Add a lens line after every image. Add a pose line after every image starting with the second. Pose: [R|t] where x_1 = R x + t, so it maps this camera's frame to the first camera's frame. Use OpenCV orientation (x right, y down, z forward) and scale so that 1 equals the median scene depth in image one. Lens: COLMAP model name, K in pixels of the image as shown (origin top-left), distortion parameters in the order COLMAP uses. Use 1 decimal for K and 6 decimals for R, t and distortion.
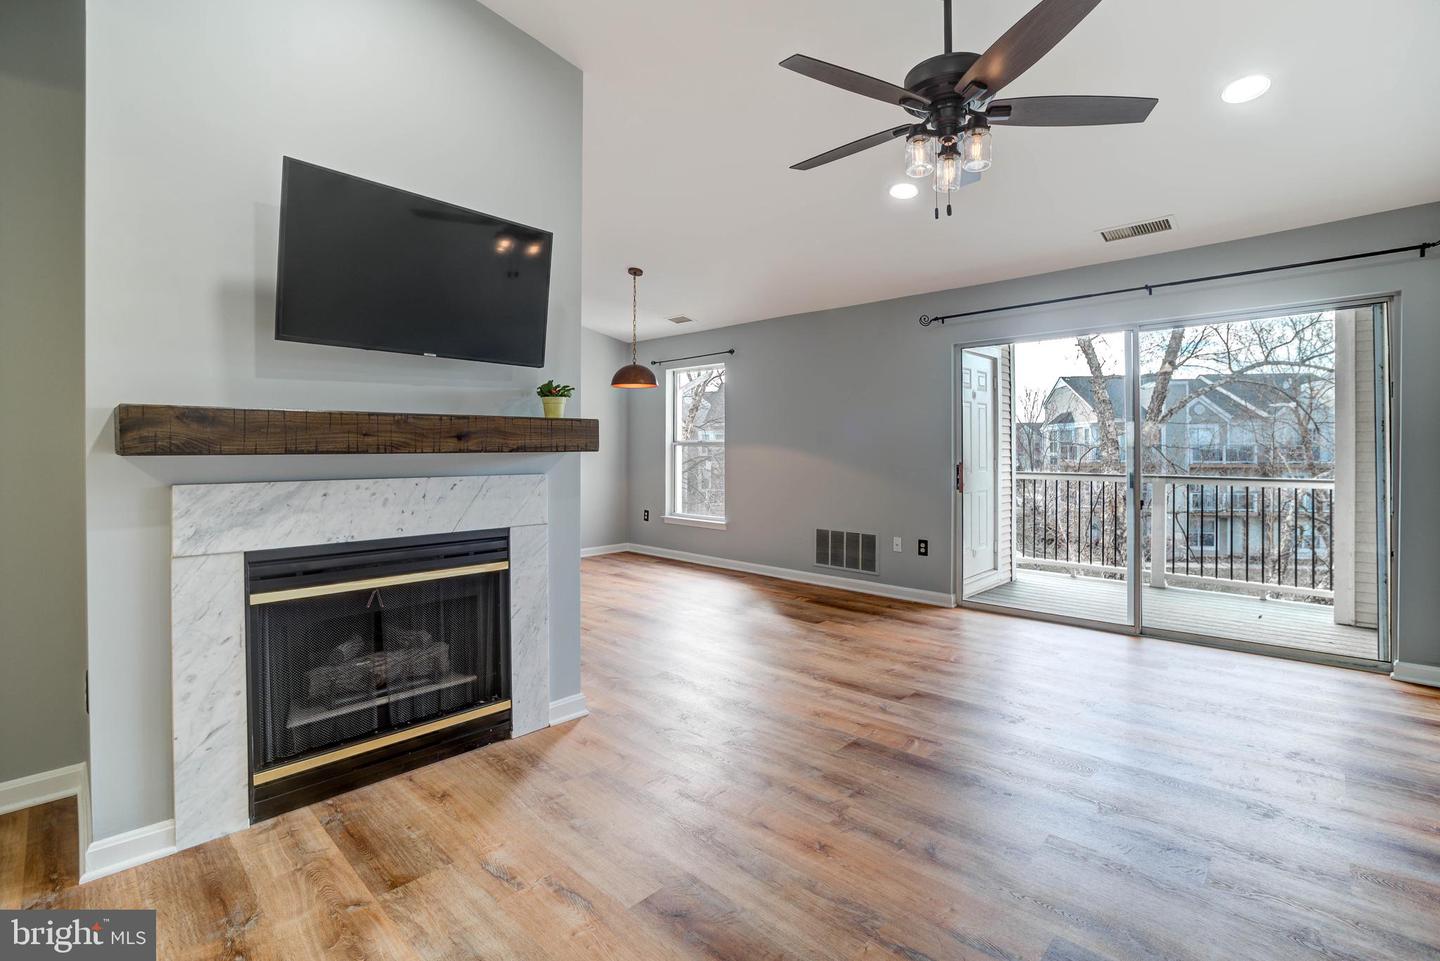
lens RADIAL K [[660.8, 0, 725.3], [0, 660.8, 447.1], [0, 0, 1]] dist [-0.044929, 0.015842]
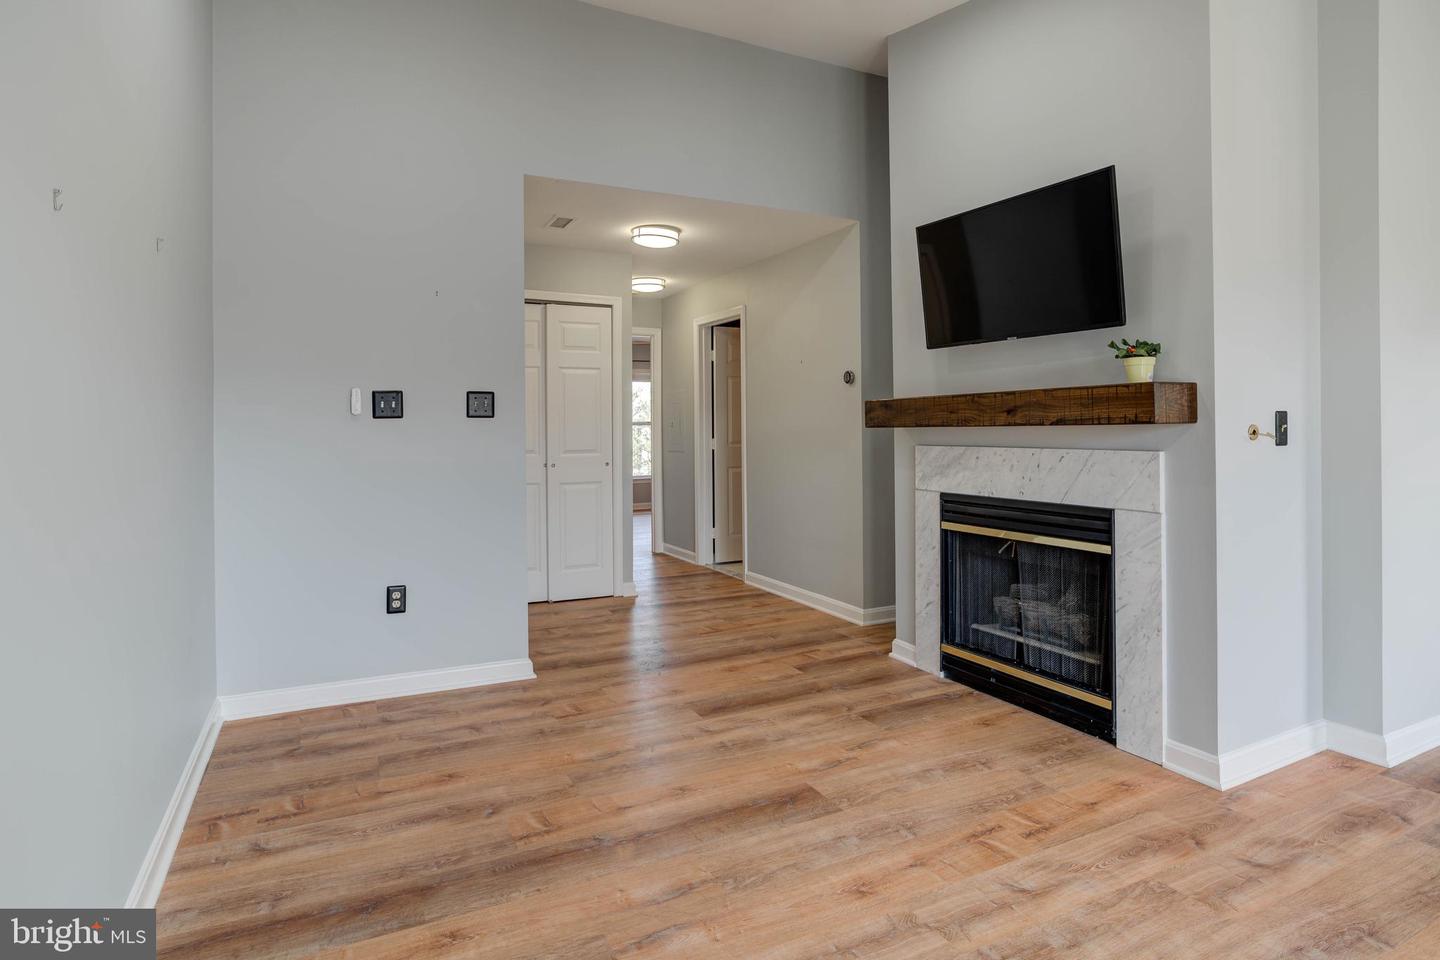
lens RADIAL K [[765.0, 0, 719.9], [0, 765.0, 427.9], [0, 0, 1]] dist [-0.019042, 0.009693]
pose [[-0.334650, 0.004726, -0.942331, 0.826177], [0.011866, 0.999929, 0.000800, 0.004643], [0.942268, -0.010914, -0.334682, 0.842613]]
